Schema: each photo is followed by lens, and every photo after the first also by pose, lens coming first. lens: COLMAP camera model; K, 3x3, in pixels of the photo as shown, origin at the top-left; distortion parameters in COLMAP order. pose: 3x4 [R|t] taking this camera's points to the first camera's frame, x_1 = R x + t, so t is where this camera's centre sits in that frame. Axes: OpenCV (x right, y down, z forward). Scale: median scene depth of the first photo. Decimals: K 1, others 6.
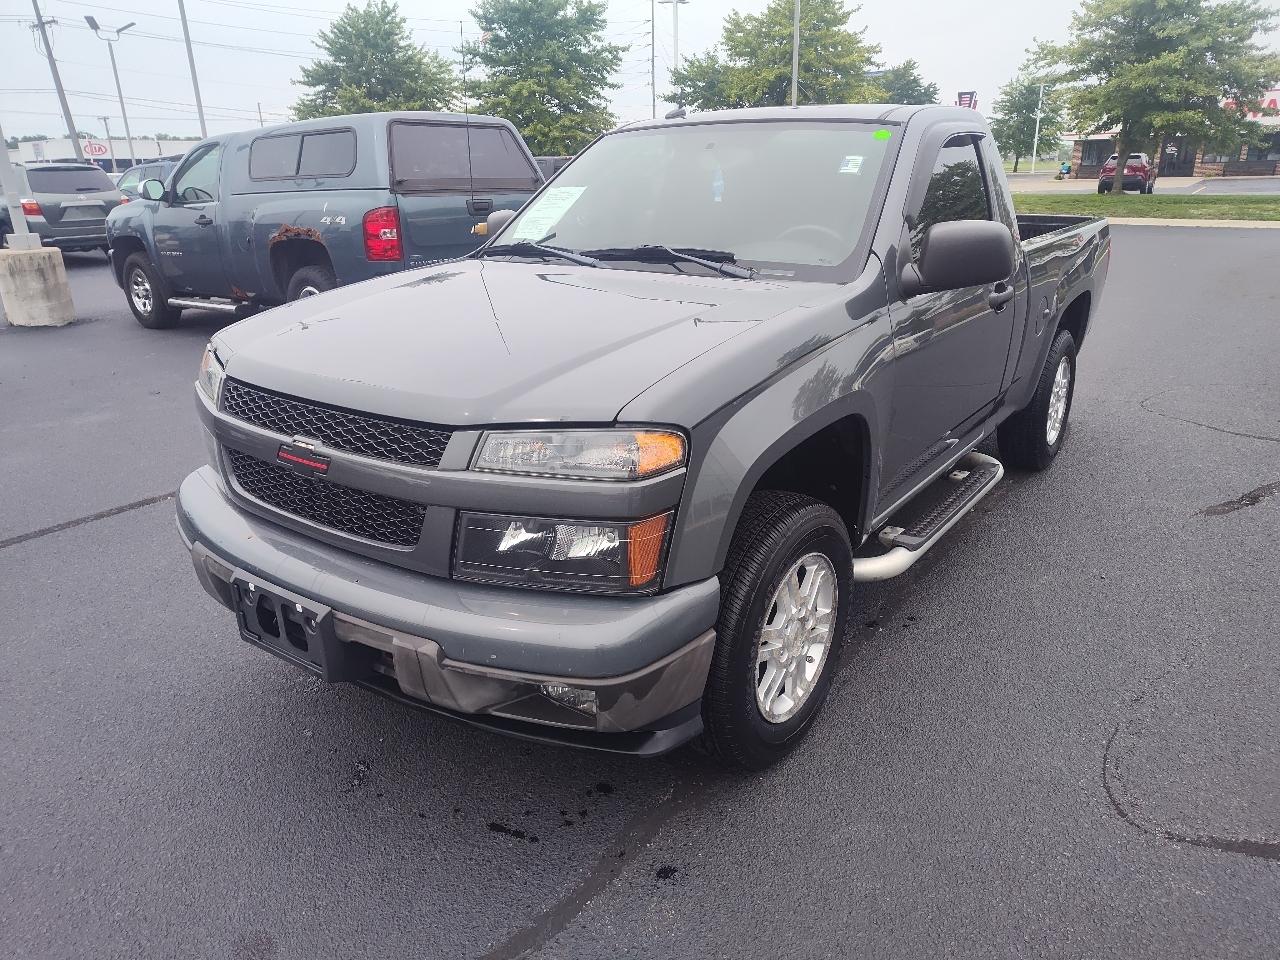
lens RADIAL K [[882.8, 0, 650.0], [0, 882.8, 485.5], [0, 0, 1]] dist [0.001298, 0.001900]
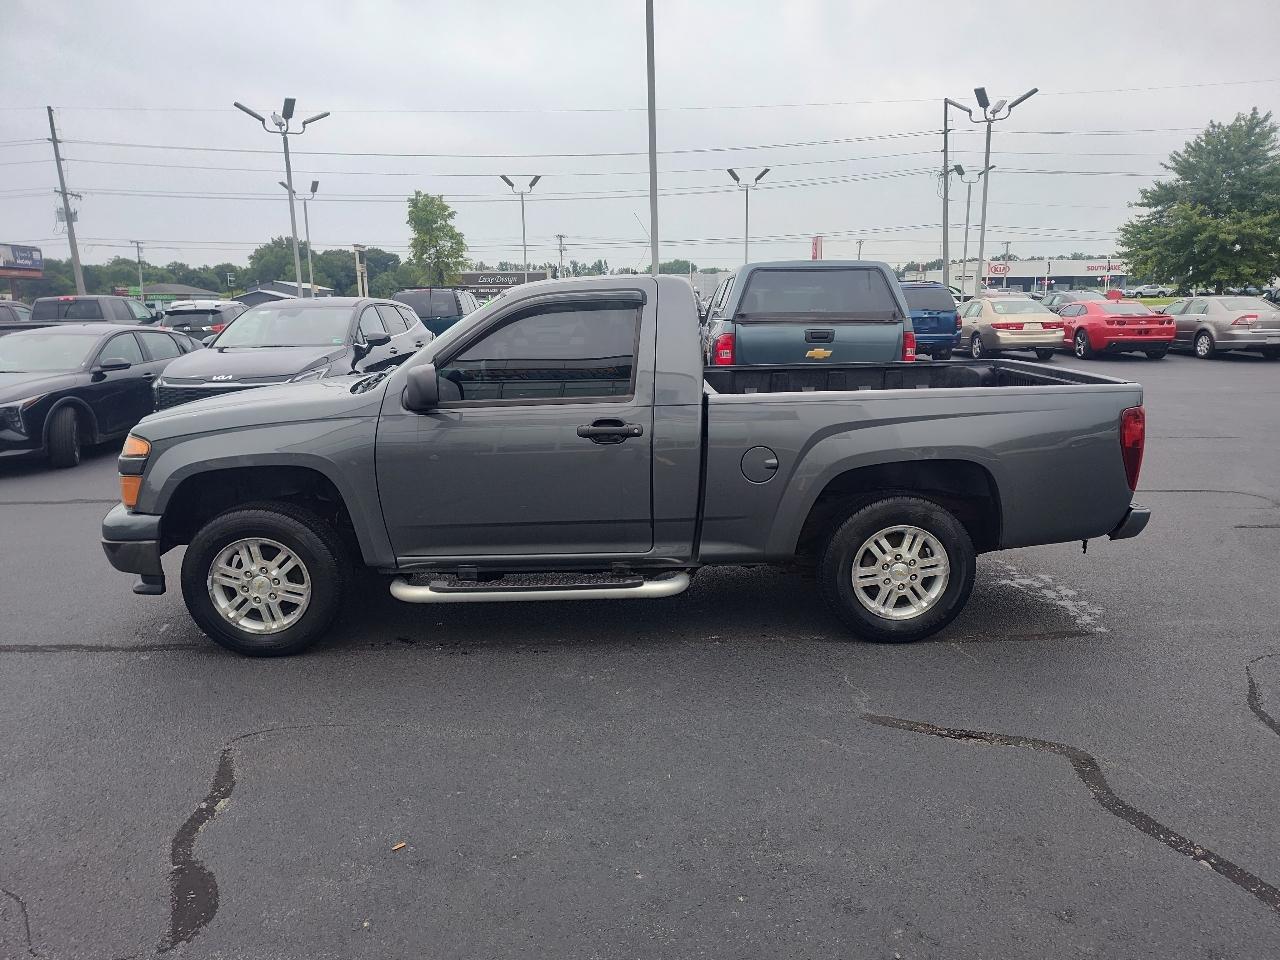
lens RADIAL K [[891.2, 0, 659.1], [0, 891.2, 489.2], [0, 0, 1]] dist [0.039113, -0.043891]
pose [[0.603652, 0.174724, -0.777867, 1.585250], [-0.266647, 0.963747, 0.009549, -0.190356], [0.751335, 0.201652, 0.628357, 0.352804]]
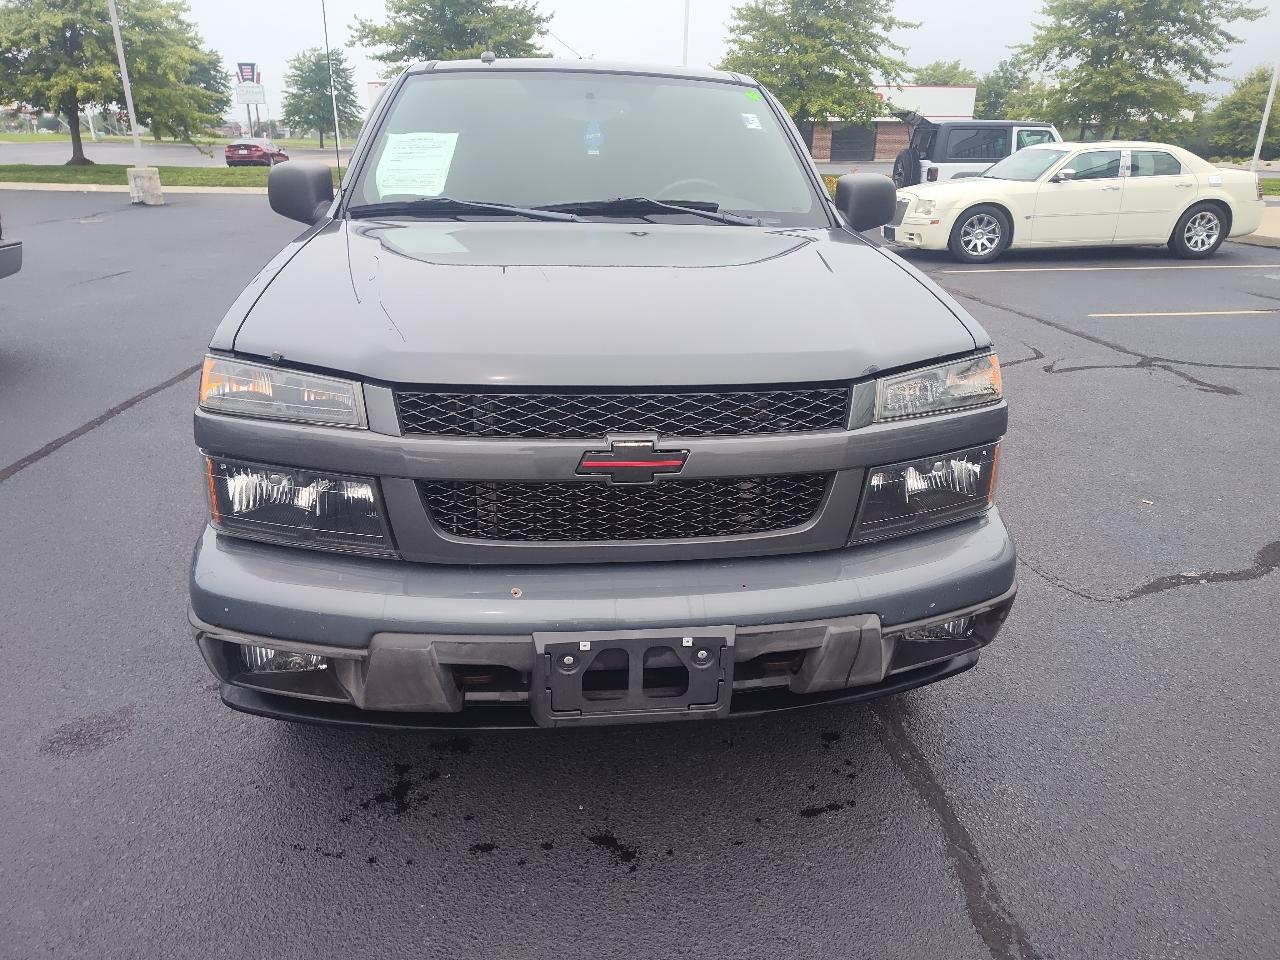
lens RADIAL K [[882.3, 0, 658.6], [0, 882.3, 462.3], [0, 0, 1]] dist [0.007292, -0.003641]
pose [[0.740056, -0.203309, 0.641079, -0.611690], [0.203025, 0.976278, 0.075243, -0.058272], [-0.641170, 0.074471, 0.763777, 0.270307]]
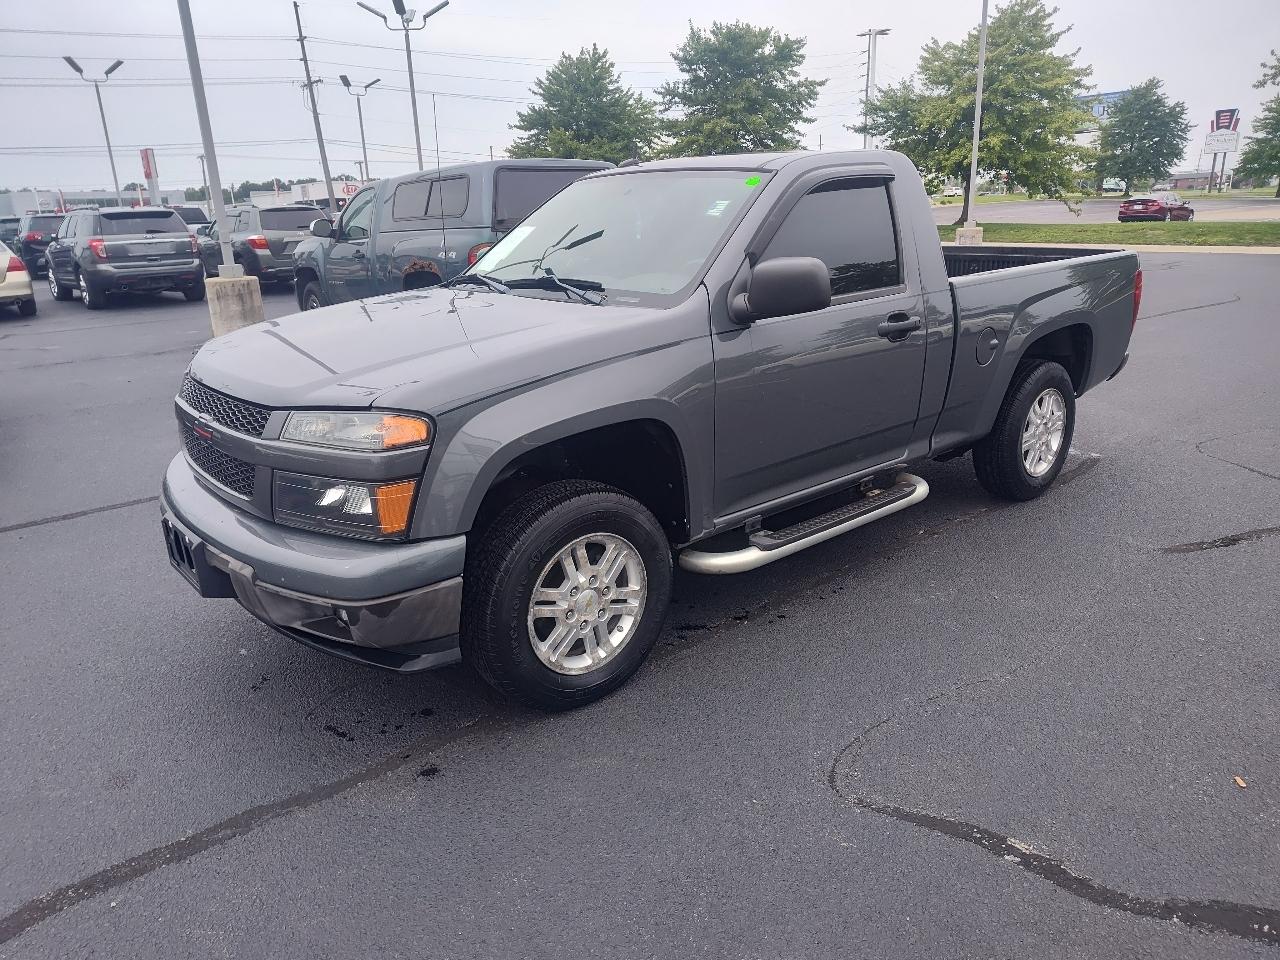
lens RADIAL K [[884.8, 0, 647.4], [0, 884.8, 487.7], [0, 0, 1]] dist [0.037499, -0.036156]
pose [[0.972779, 0.057785, -0.224416, 0.402535], [-0.065230, 0.997534, -0.025900, 0.033683], [0.222366, 0.039834, 0.974149, -0.119976]]
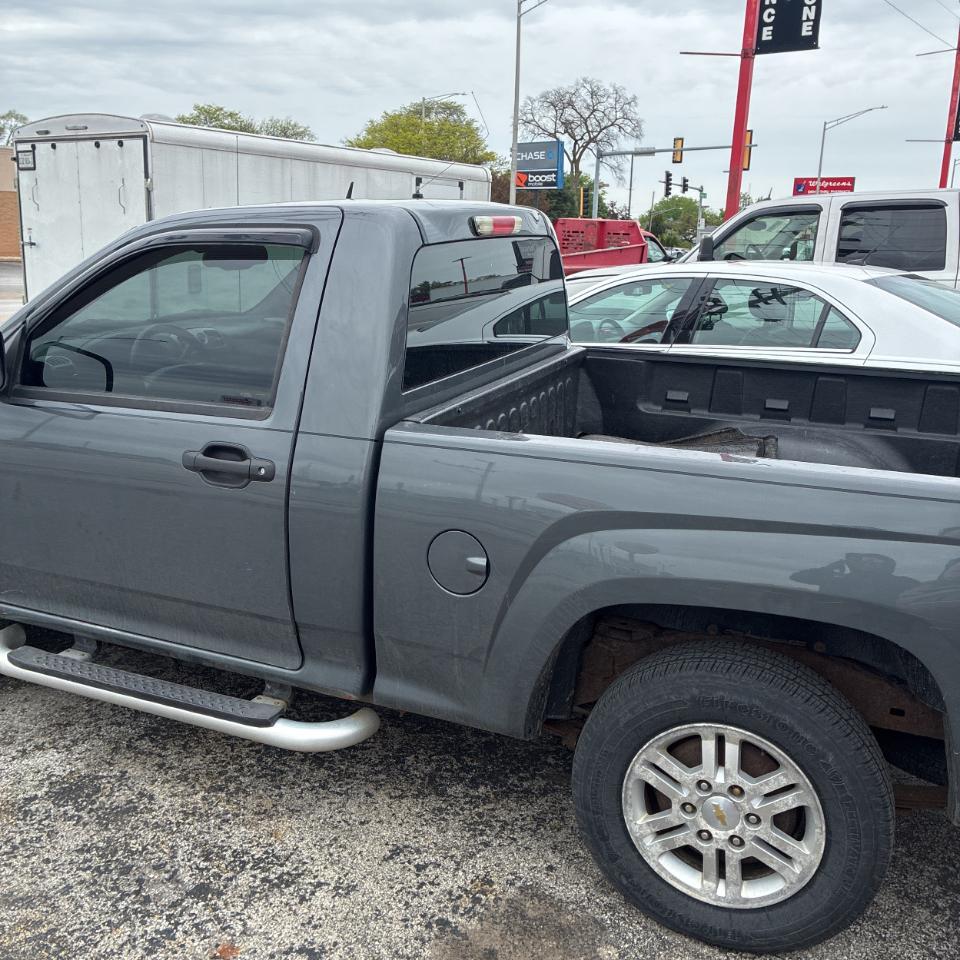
lens RADIAL K [[973.4, 0, 480.0], [0, 973.4, 480.0], [0, 0, 1]] dist [0.029865, -0.020529]
pose [[0.213369, 0.277799, -0.936644, 1.340364], [-0.353010, 0.915870, 0.191222, -0.483032], [0.910965, 0.289843, 0.293485, 1.095567]]
